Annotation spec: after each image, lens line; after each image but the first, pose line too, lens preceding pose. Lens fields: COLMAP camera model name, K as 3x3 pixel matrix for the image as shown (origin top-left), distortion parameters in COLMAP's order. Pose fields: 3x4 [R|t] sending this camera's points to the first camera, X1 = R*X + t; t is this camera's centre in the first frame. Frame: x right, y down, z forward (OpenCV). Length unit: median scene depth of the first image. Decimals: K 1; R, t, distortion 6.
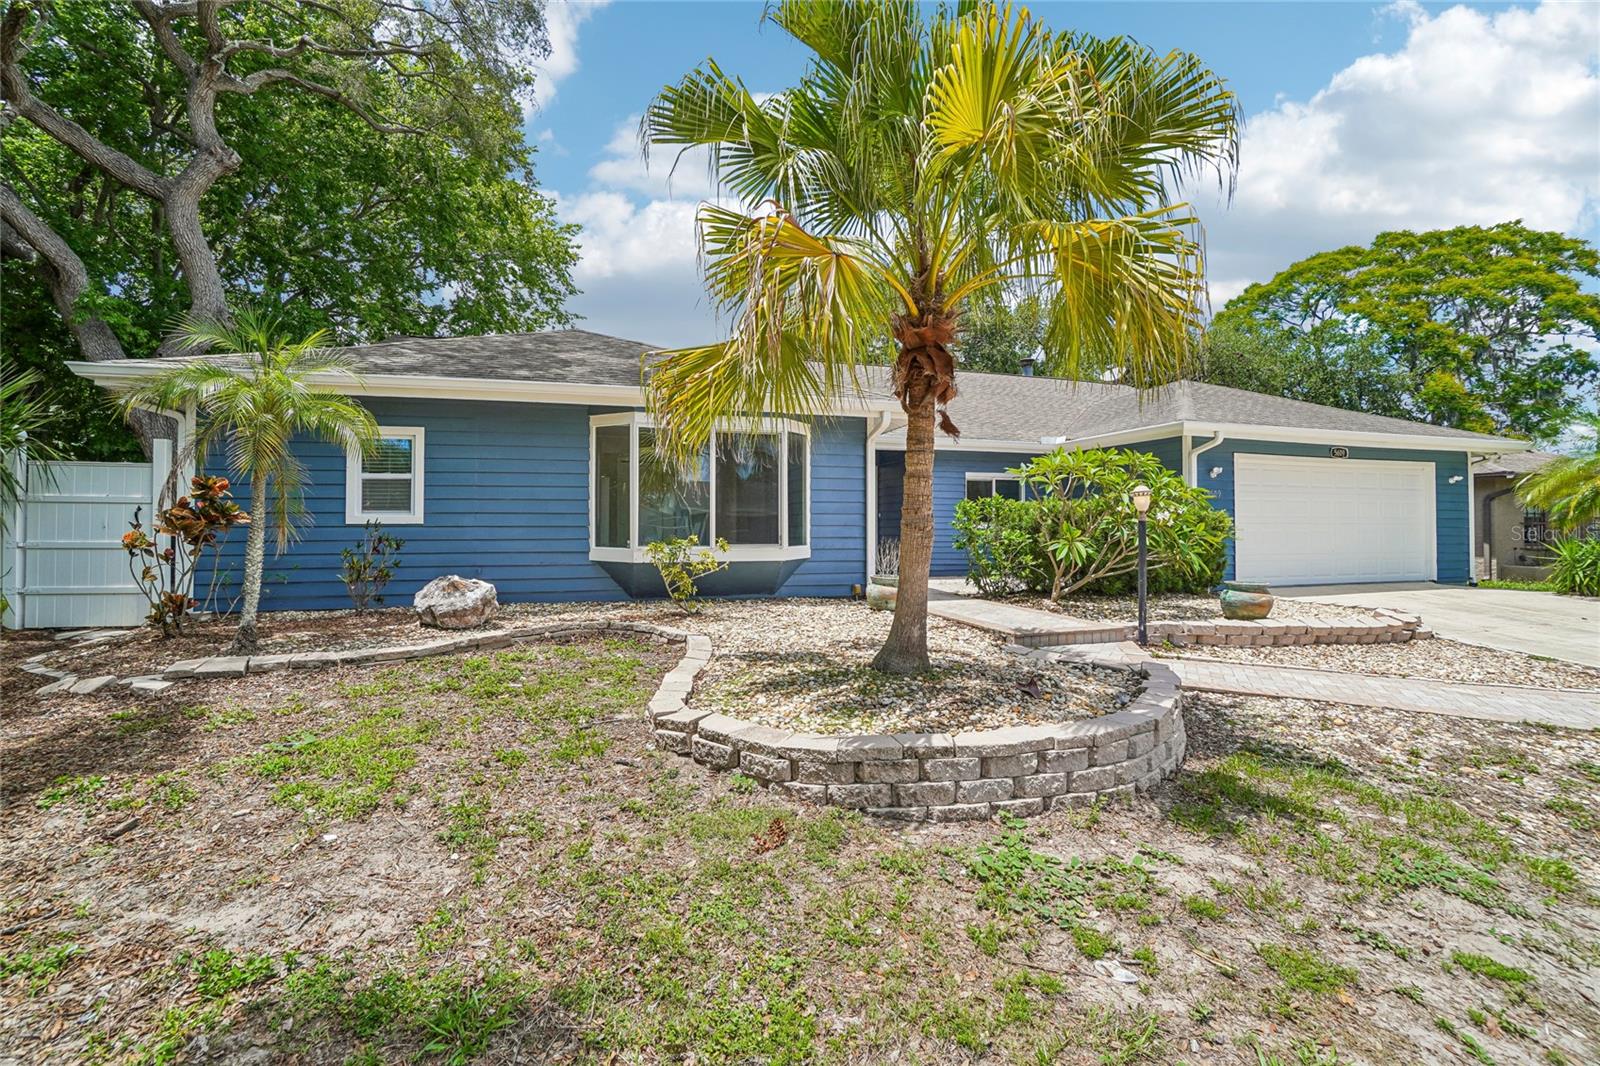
lens RADIAL K [[706.1, 0, 803.3], [0, 706.1, 521.4], [0, 0, 1]] dist [-0.068343, 0.025955]
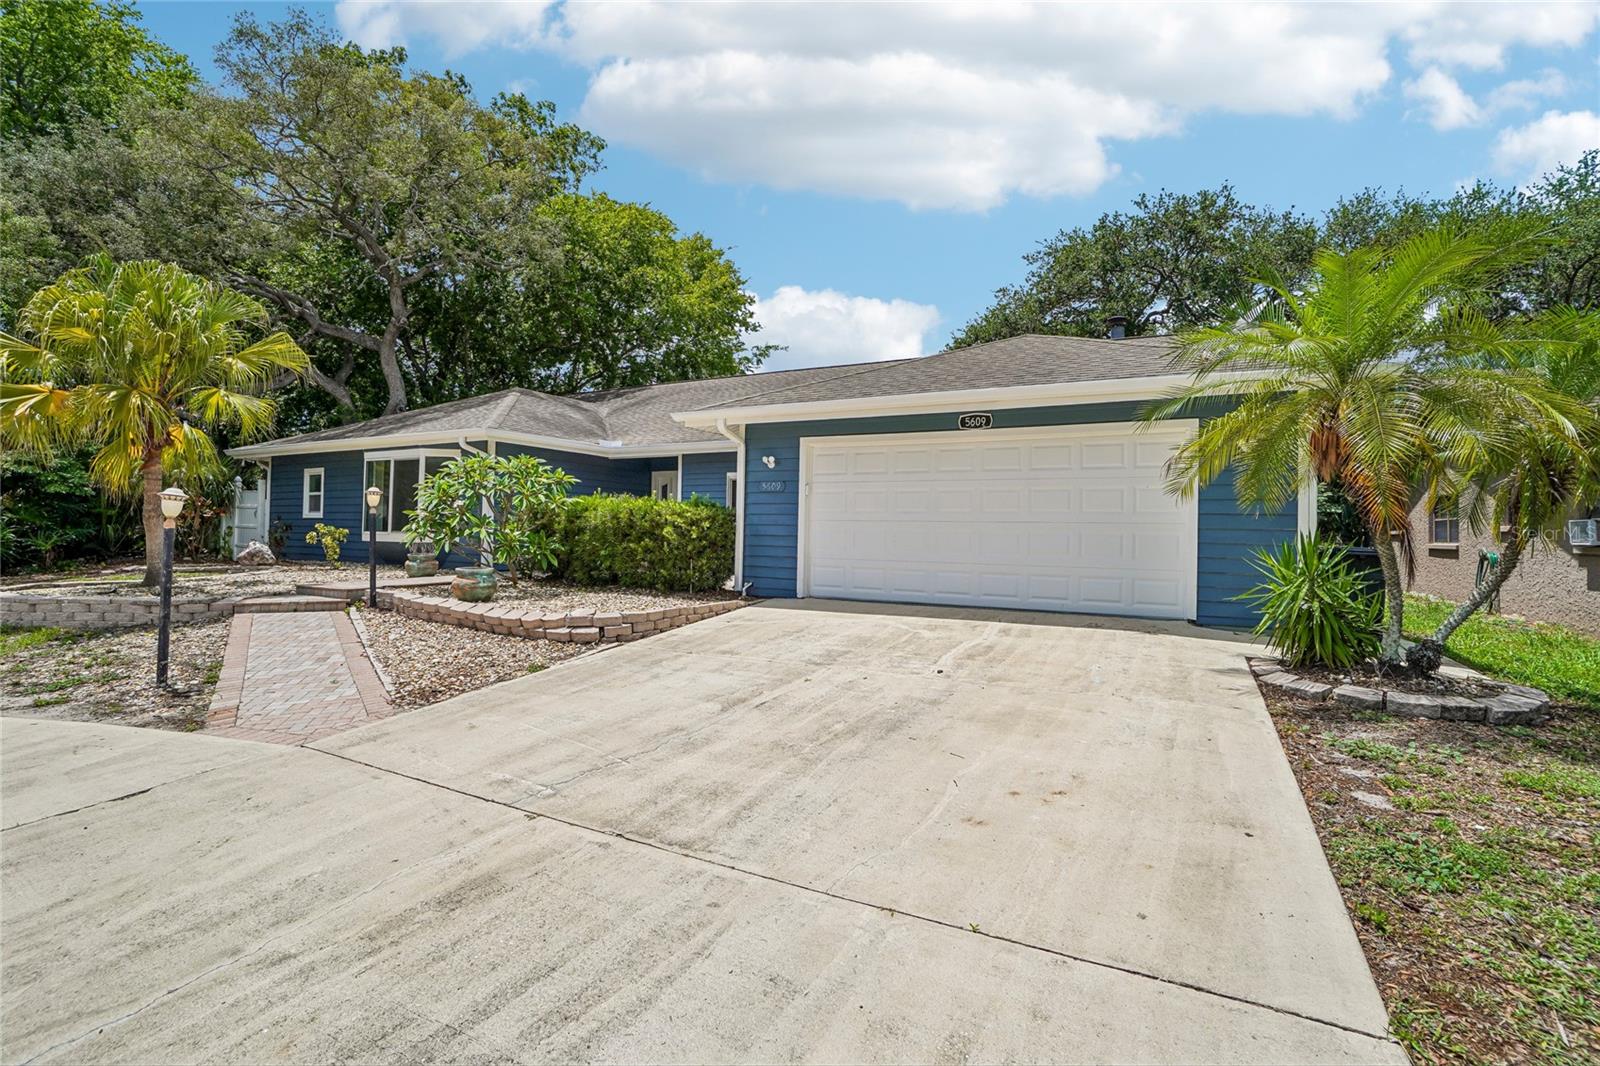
lens RADIAL K [[723.5, 0, 800.0], [0, 723.5, 533.0], [0, 0, 1]] dist [-0.060230, 0.028389]
pose [[0.717191, 0.013053, -0.696755, 1.762284], [-0.009704, 0.999915, 0.008743, 0.015078], [0.696809, 0.000490, 0.717256, 0.514927]]
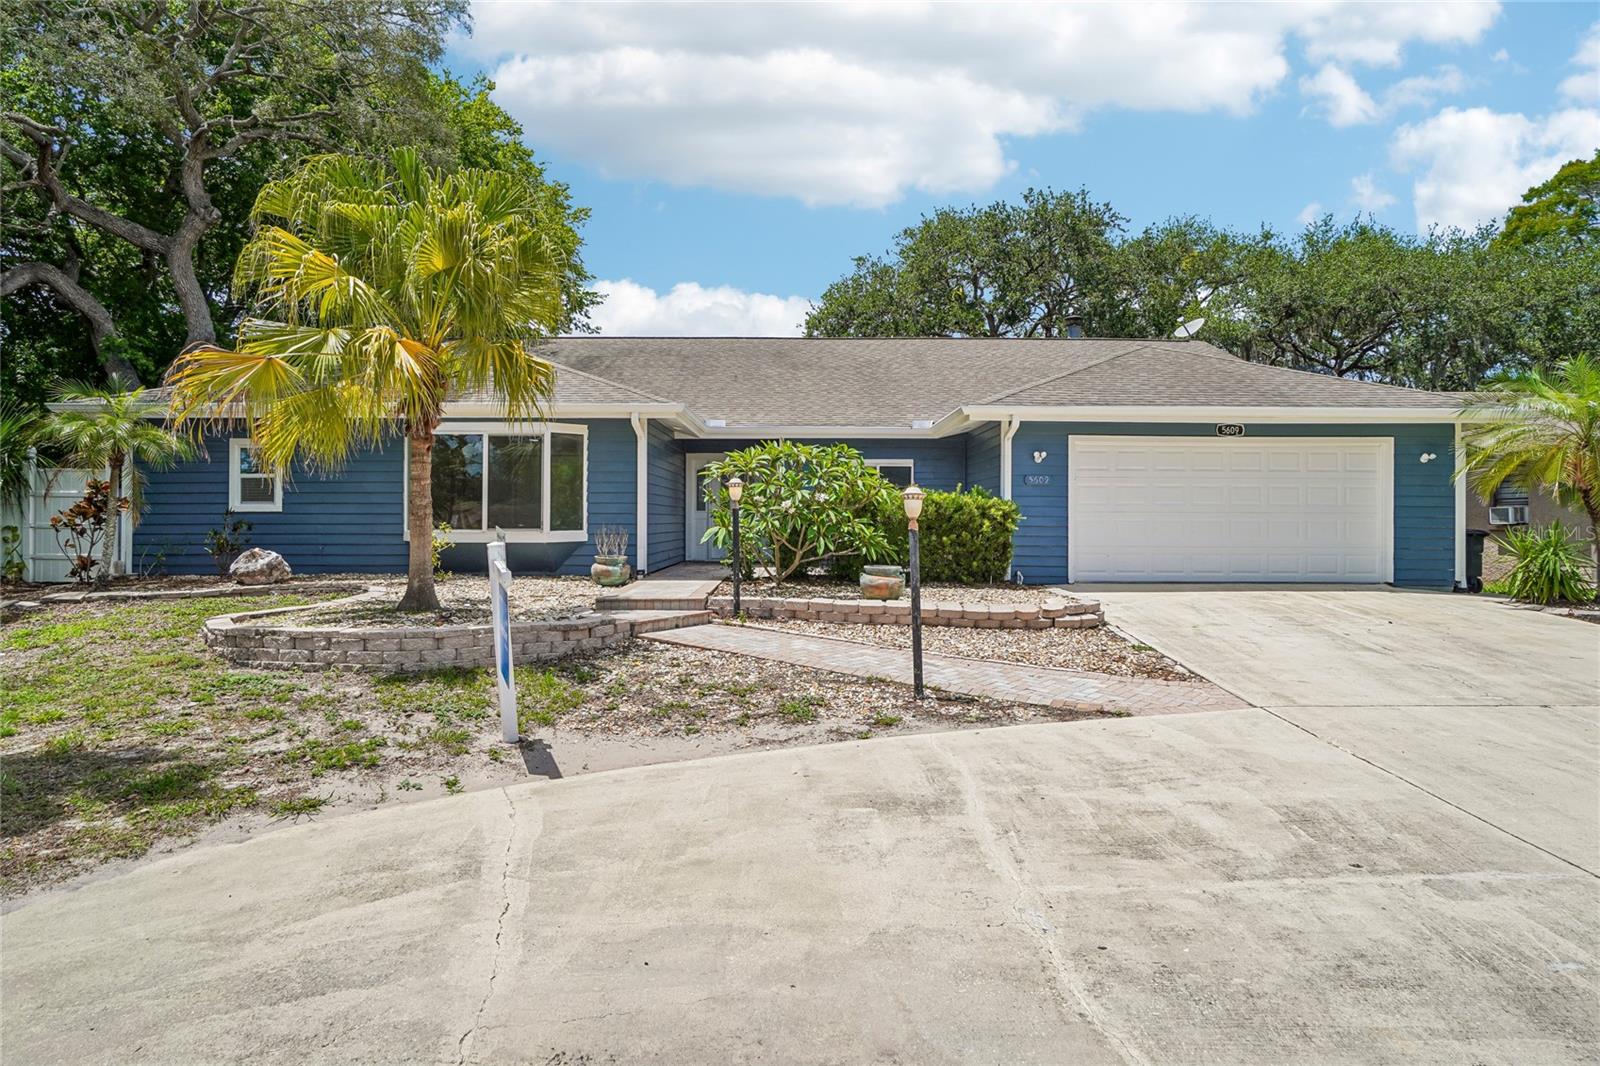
lens RADIAL K [[896.7, 0, 799.5], [0, 896.7, 516.5], [0, 0, 1]] dist [-0.007069, 0.001003]
pose [[0.957890, 0.001880, -0.287128, 0.884539], [0.000005, 0.999978, 0.006565, 0.001773], [0.287134, -0.006290, 0.957870, -0.347855]]
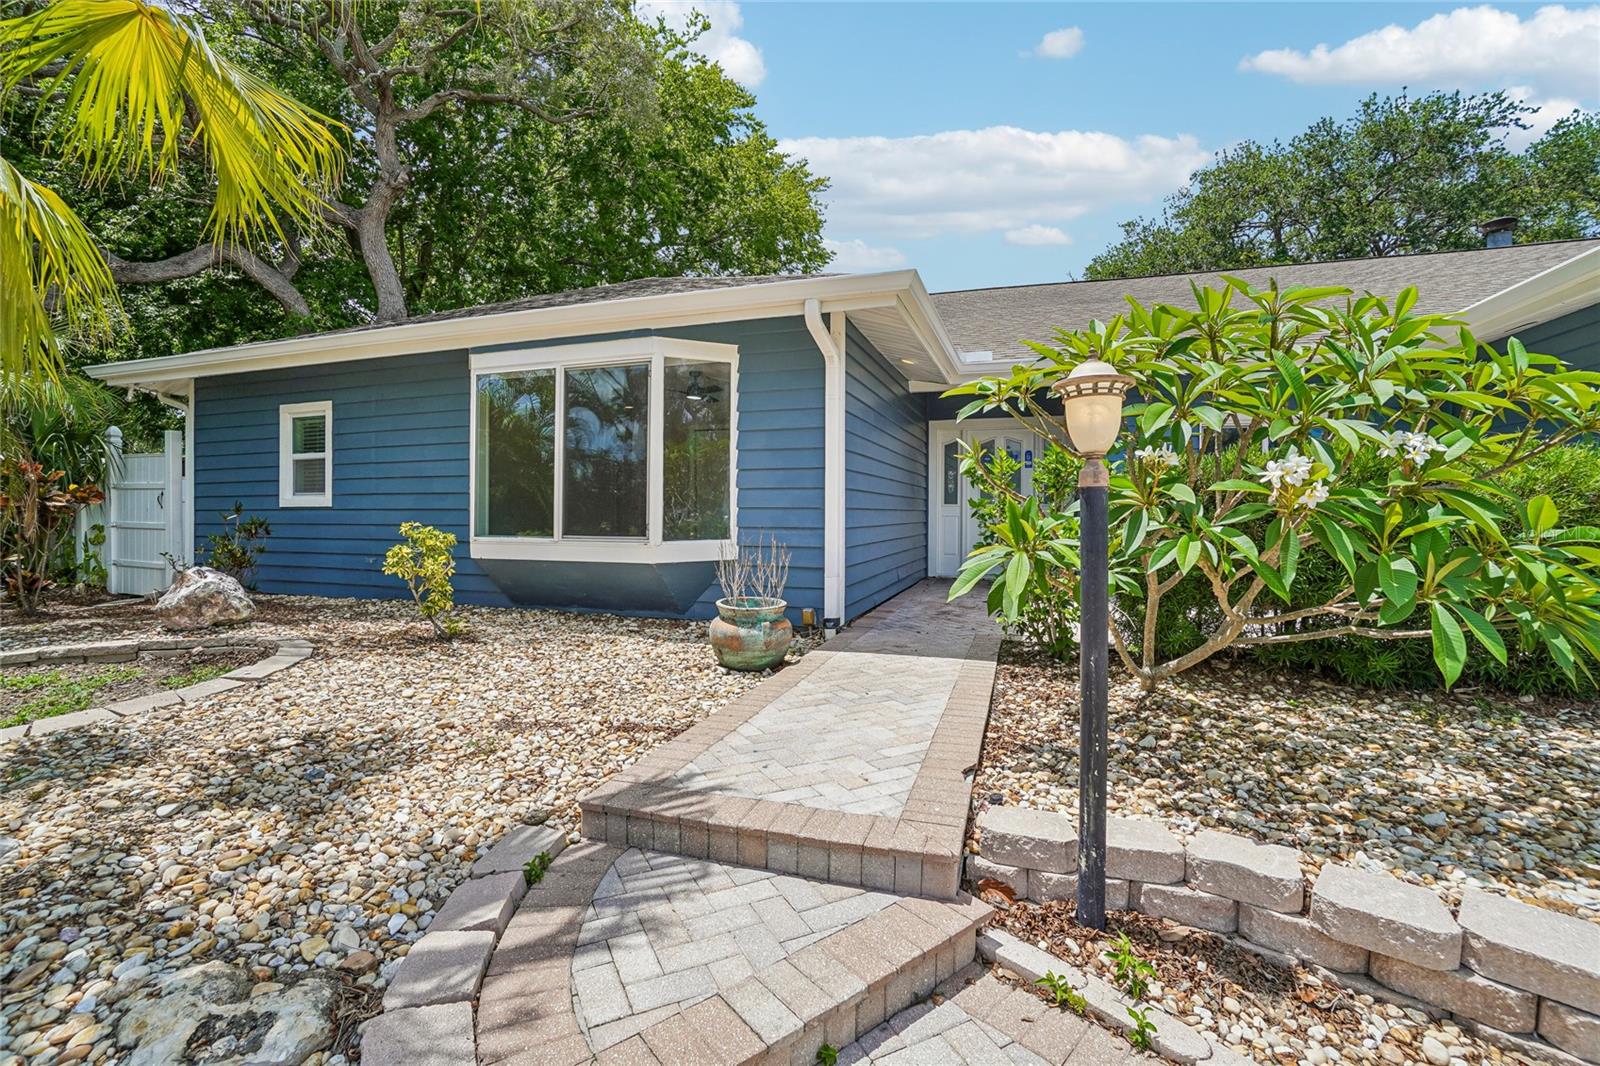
lens RADIAL K [[706.1, 0, 803.3], [0, 706.1, 521.4], [0, 0, 1]] dist [-0.068343, 0.025955]
pose [[0.821088, 0.009742, -0.570719, 0.478566], [0.002391, 0.999787, 0.020507, 0.005734], [0.570797, -0.018203, 0.820889, 0.610210]]
